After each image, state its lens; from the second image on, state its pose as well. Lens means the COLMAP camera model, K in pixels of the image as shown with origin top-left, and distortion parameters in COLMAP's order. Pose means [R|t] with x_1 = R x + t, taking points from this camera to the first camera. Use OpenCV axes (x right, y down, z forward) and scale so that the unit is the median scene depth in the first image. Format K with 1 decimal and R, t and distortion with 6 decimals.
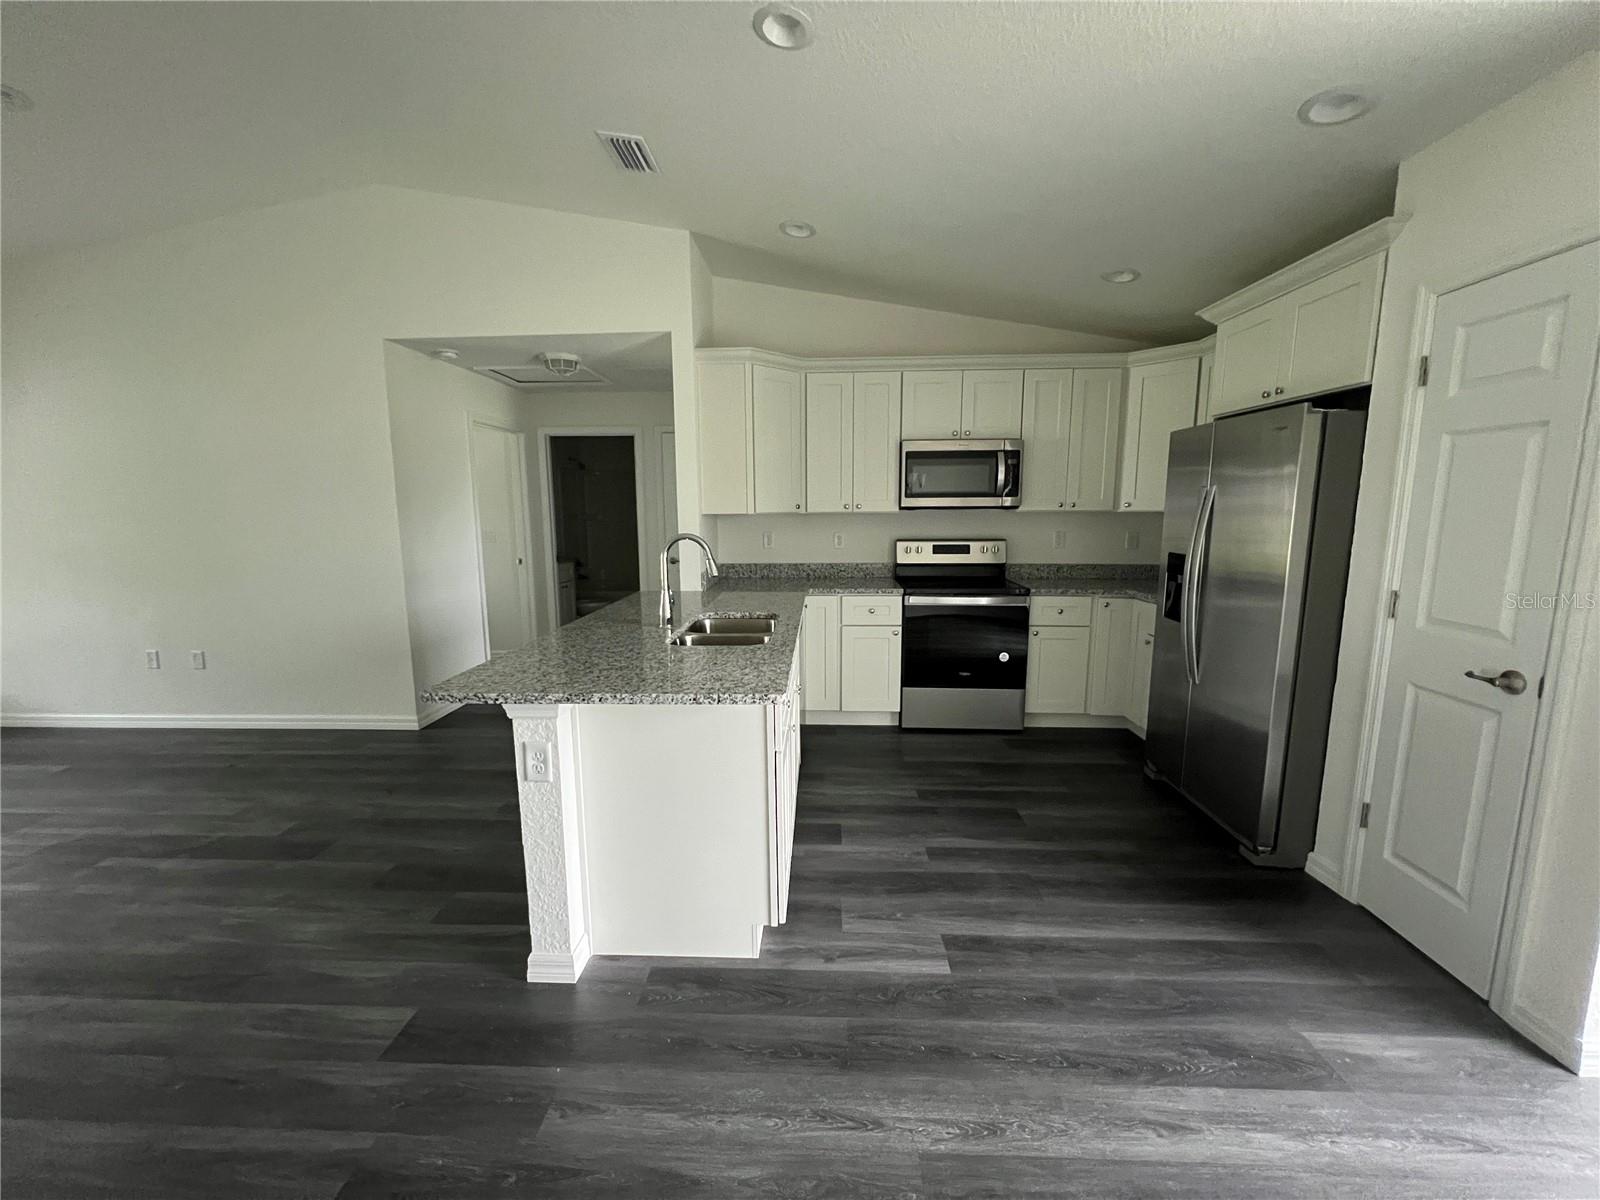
lens RADIAL K [[639.5, 0, 794.7], [0, 639.5, 595.0], [0, 0, 1]] dist [0.000007, 0.000229]
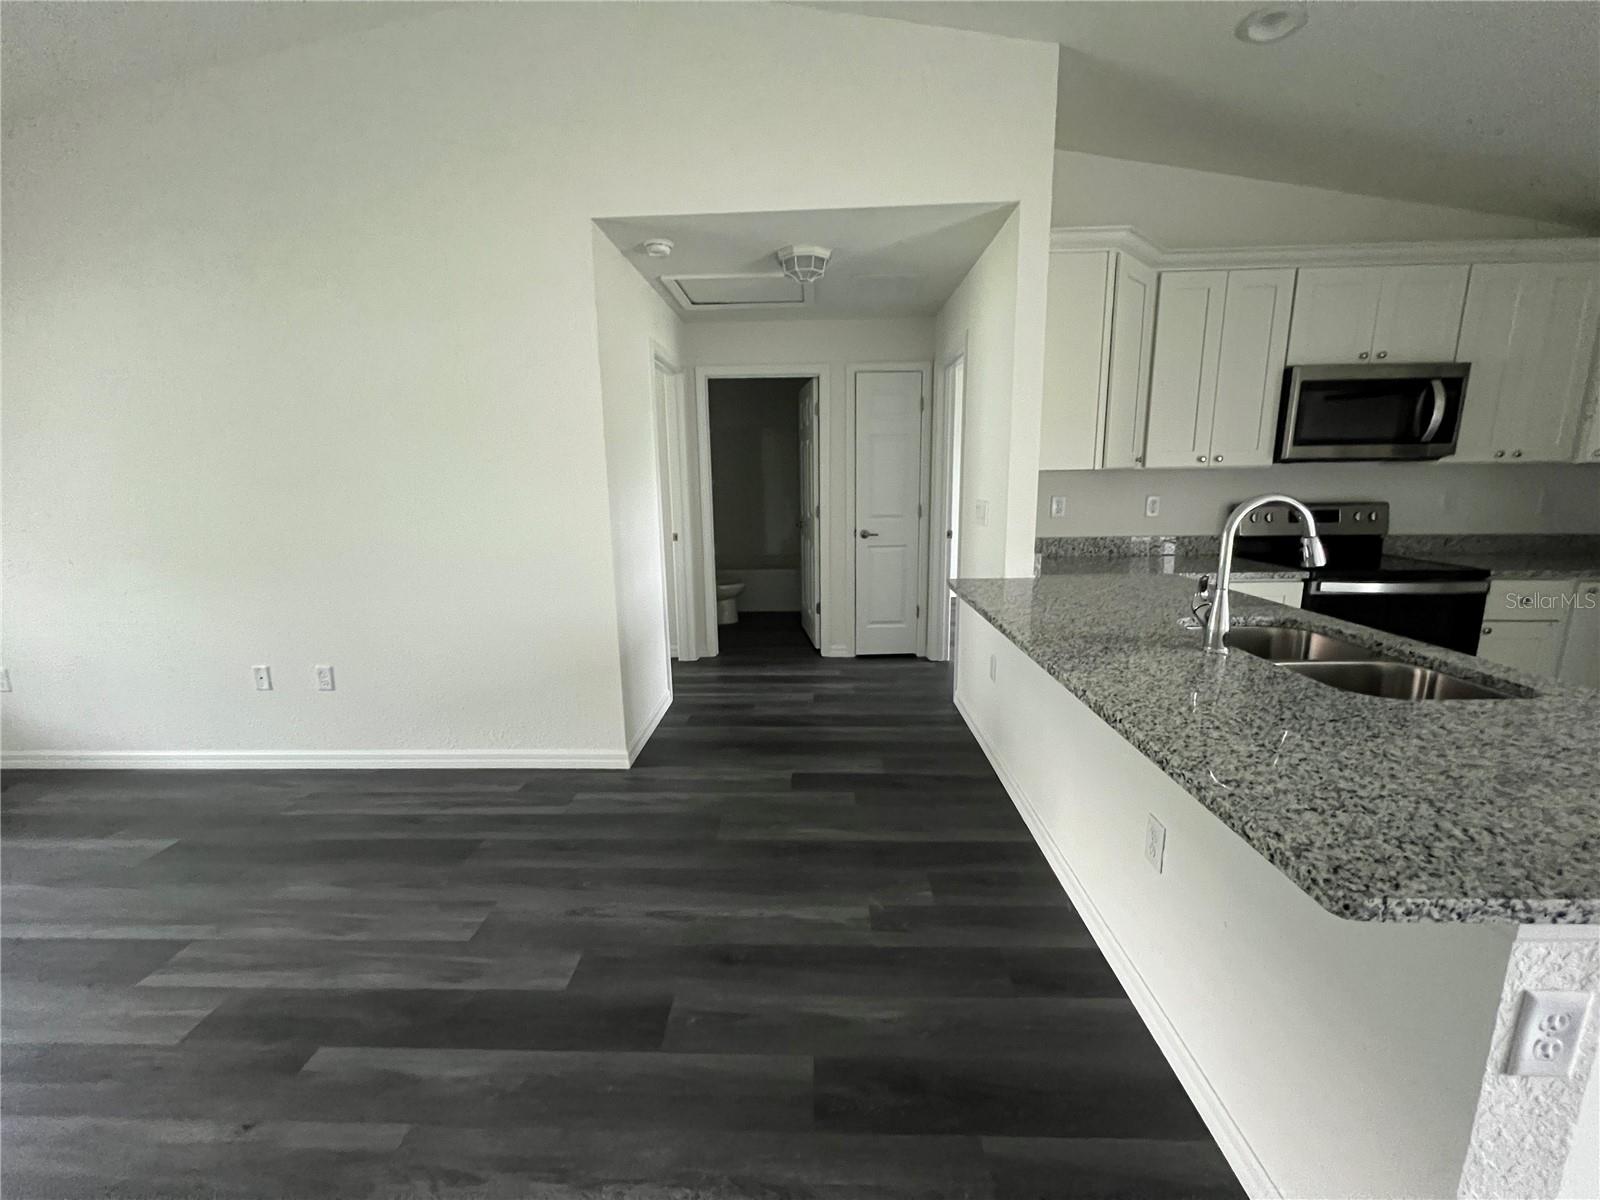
lens RADIAL K [[639.5, 0, 797.4], [0, 639.5, 595.2], [0, 0, 1]] dist [0.000007, 0.000229]
pose [[0.999859, -0.011024, 0.012635, -0.542648], [0.010386, 0.998720, 0.049496, -0.032355], [-0.013165, -0.049358, 0.998694, 0.361283]]
